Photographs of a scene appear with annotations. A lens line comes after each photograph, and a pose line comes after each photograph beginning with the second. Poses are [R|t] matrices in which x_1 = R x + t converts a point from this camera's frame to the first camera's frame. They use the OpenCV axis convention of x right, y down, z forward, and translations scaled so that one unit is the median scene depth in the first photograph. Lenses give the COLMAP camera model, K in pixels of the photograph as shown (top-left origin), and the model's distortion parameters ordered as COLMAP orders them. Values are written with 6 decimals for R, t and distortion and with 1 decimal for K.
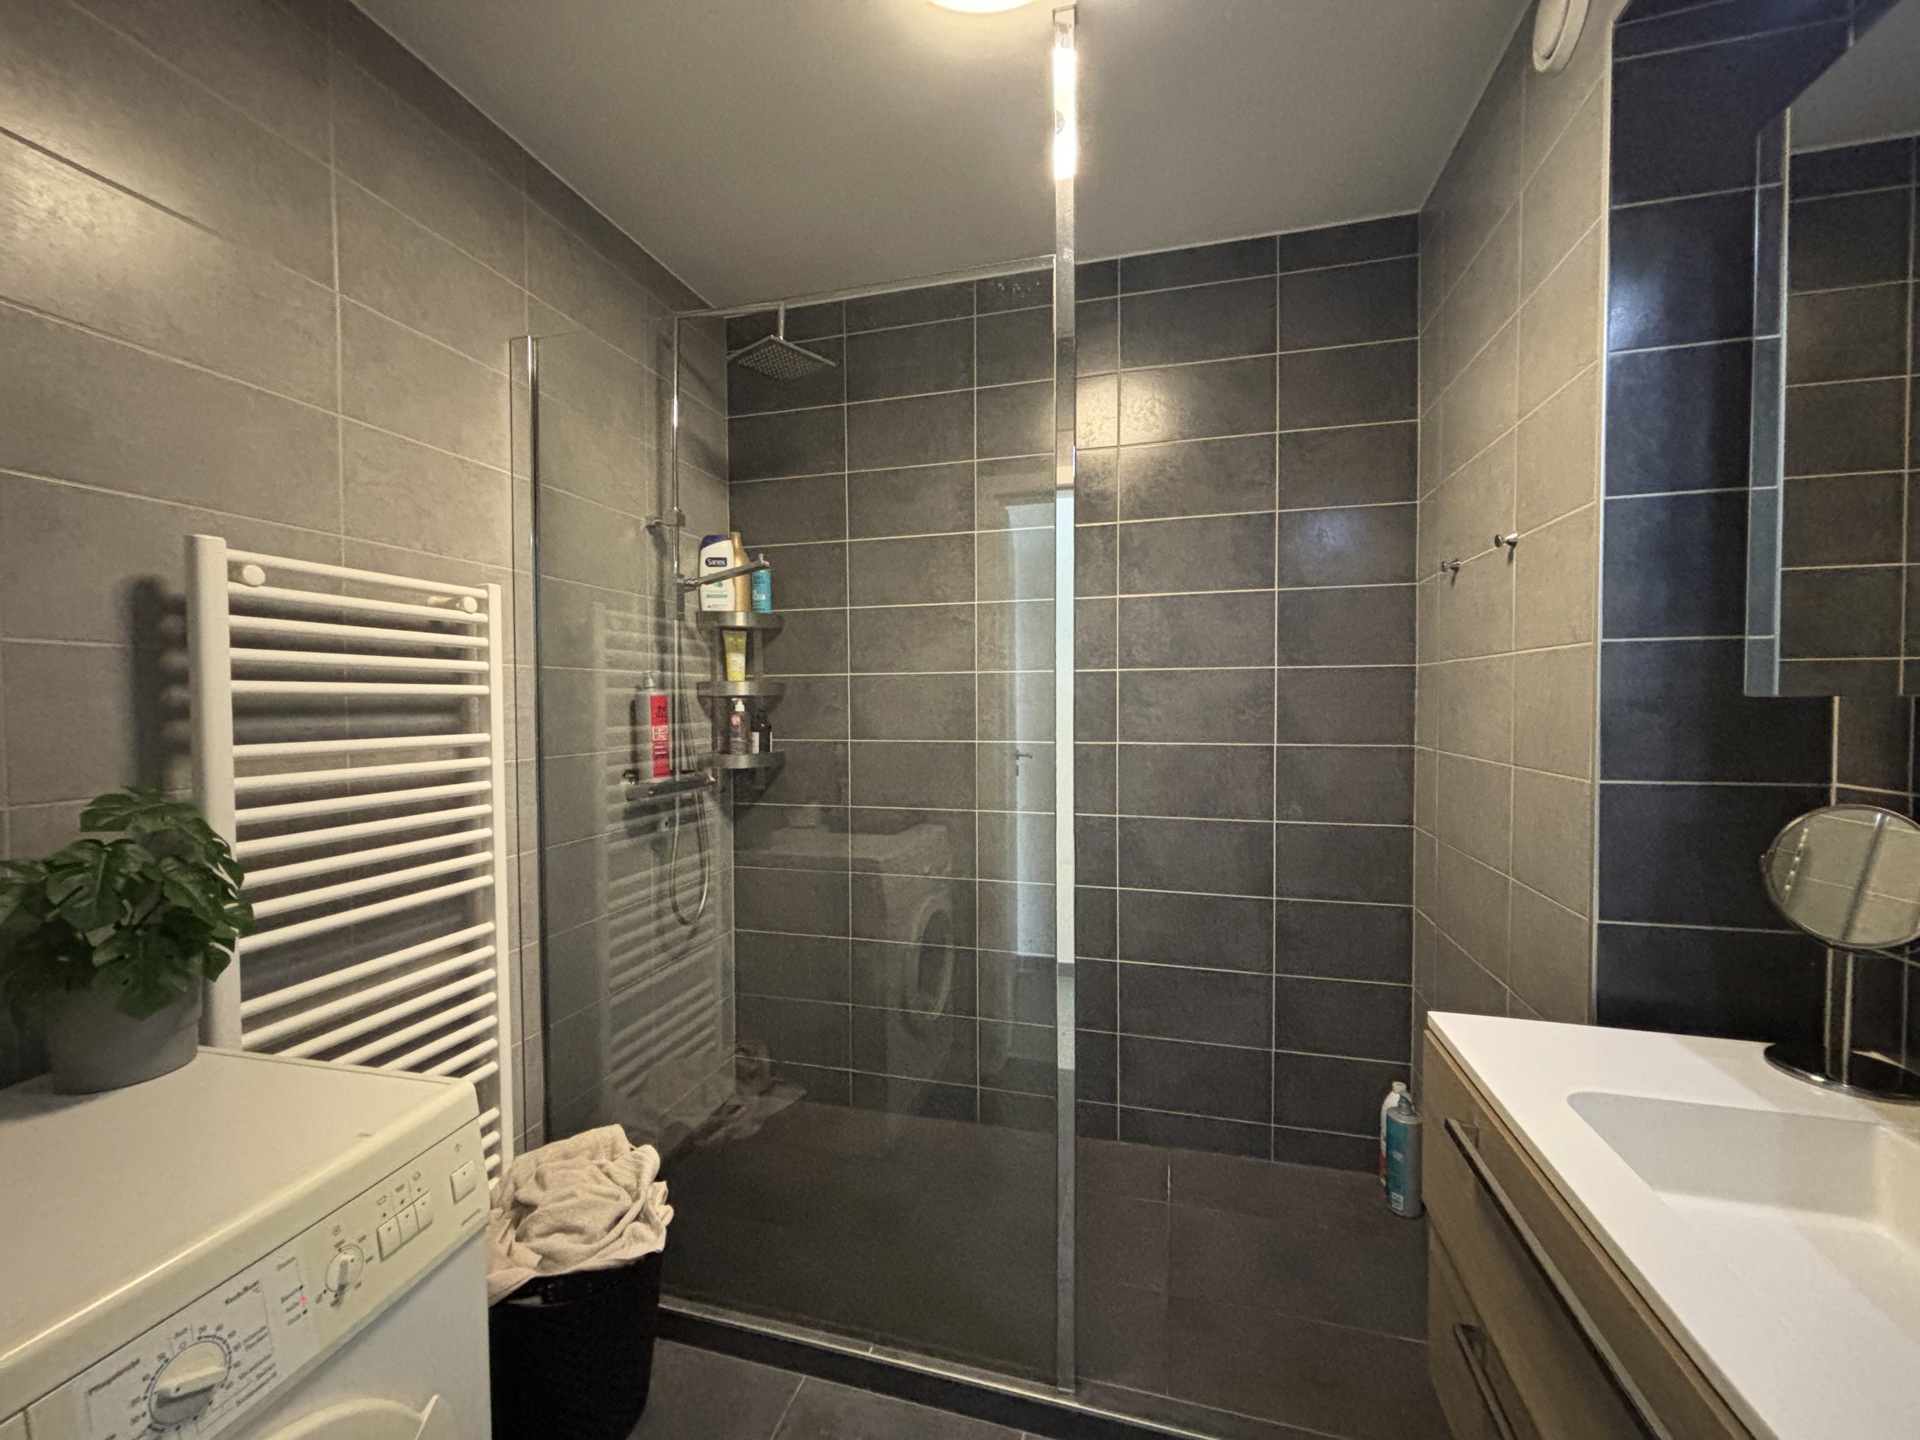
lens RADIAL K [[780.8, 0, 953.3], [0, 780.8, 720.5], [0, 0, 1]] dist [-0.000787, 0.000177]
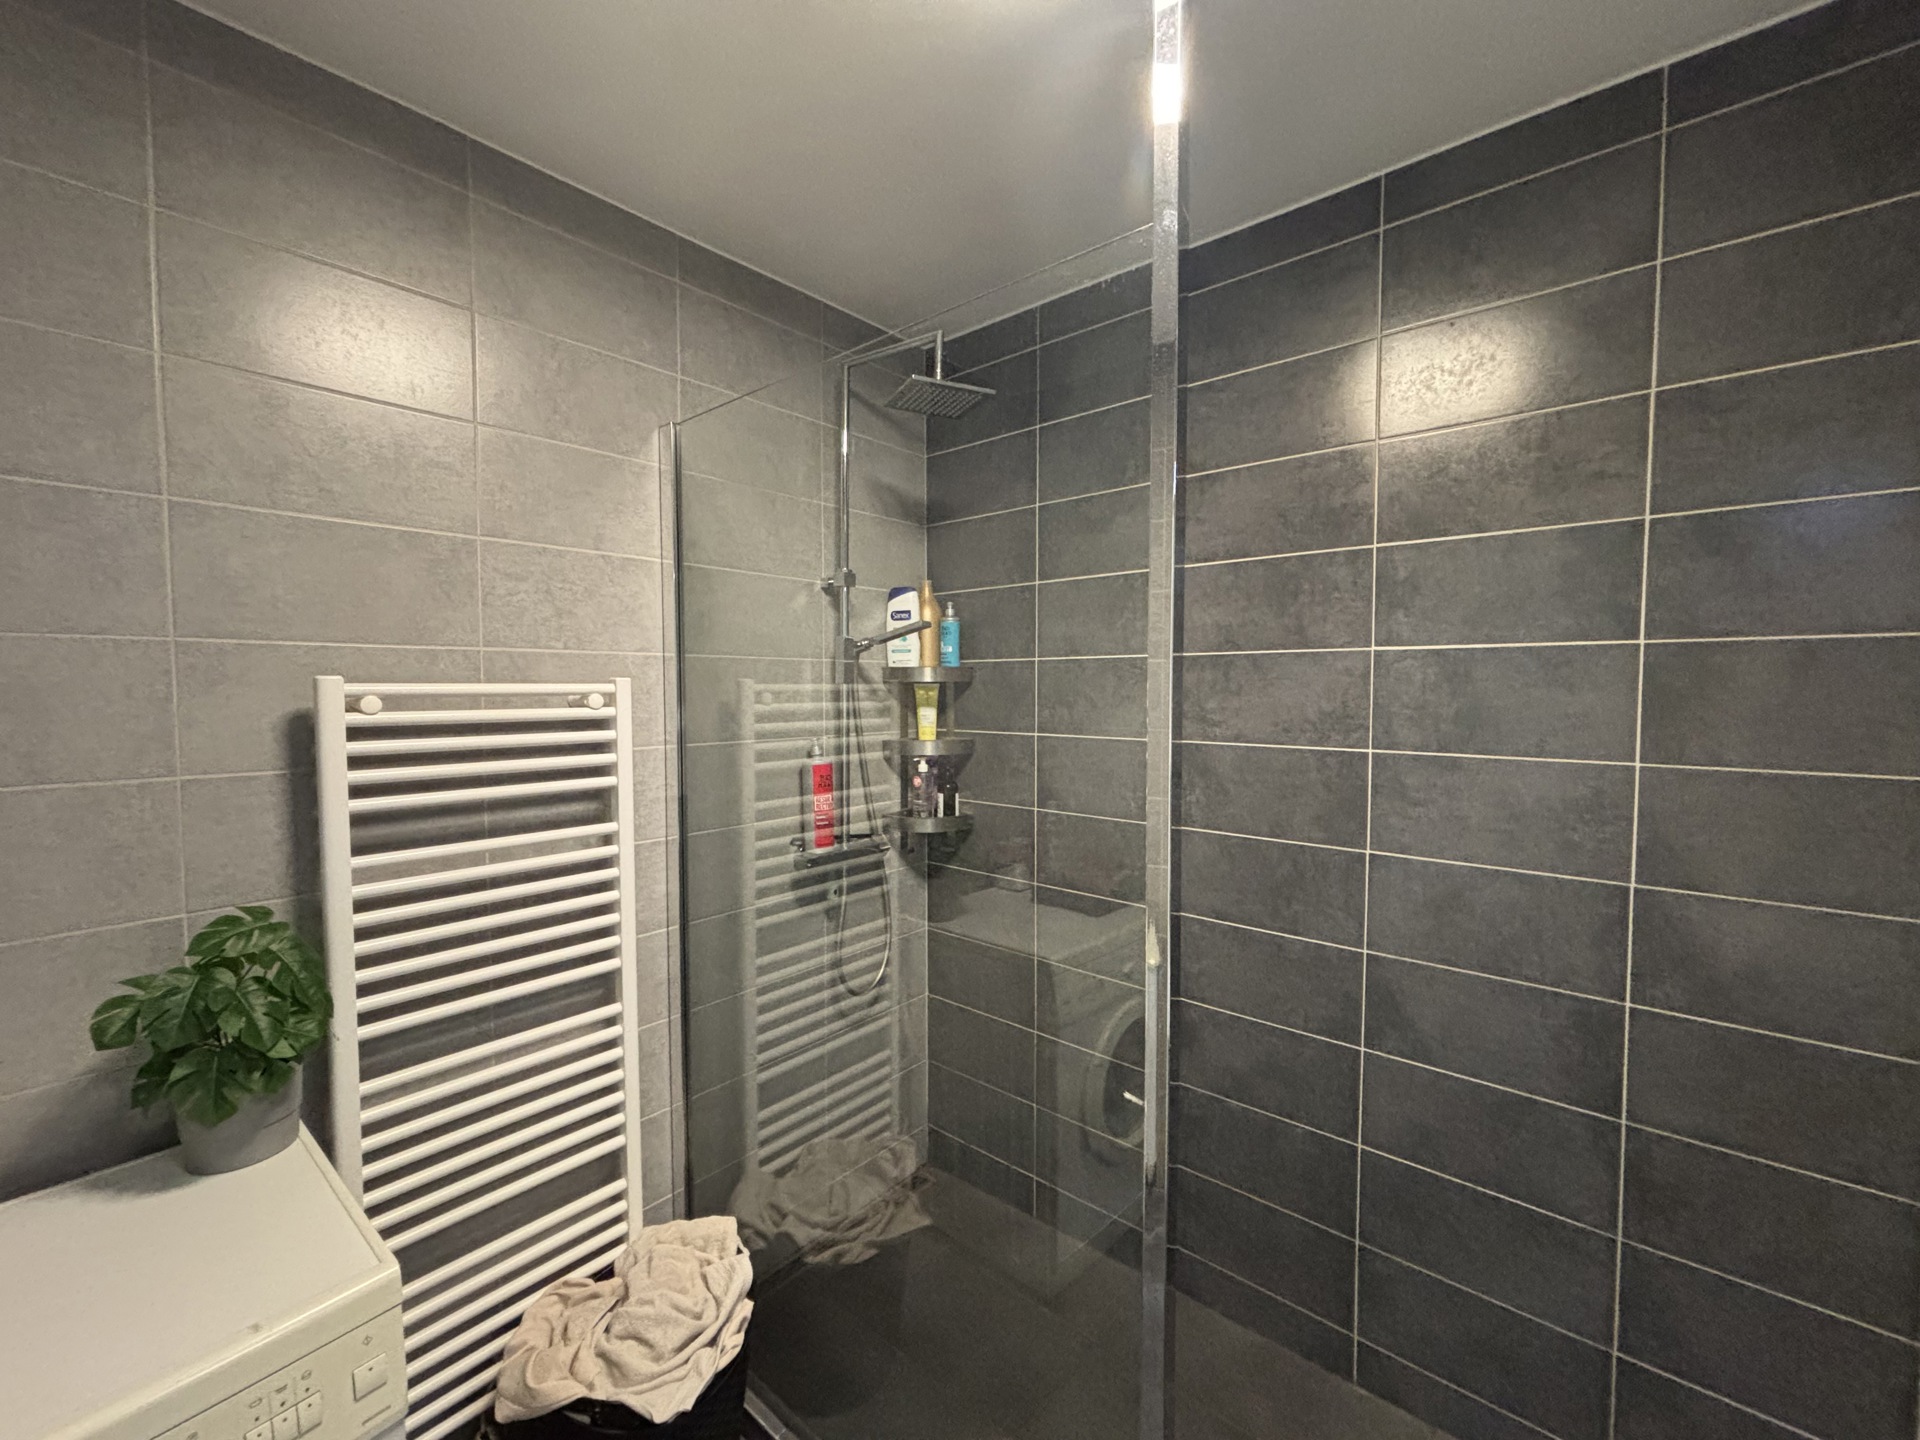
lens RADIAL K [[780.8, 0, 953.3], [0, 780.8, 720.5], [0, 0, 1]] dist [-0.000787, 0.000177]
pose [[0.904166, 0.024217, -0.426494, 0.184752], [-0.015275, 0.999586, 0.024374, -0.113508], [0.426908, -0.015523, 0.904162, 0.195186]]
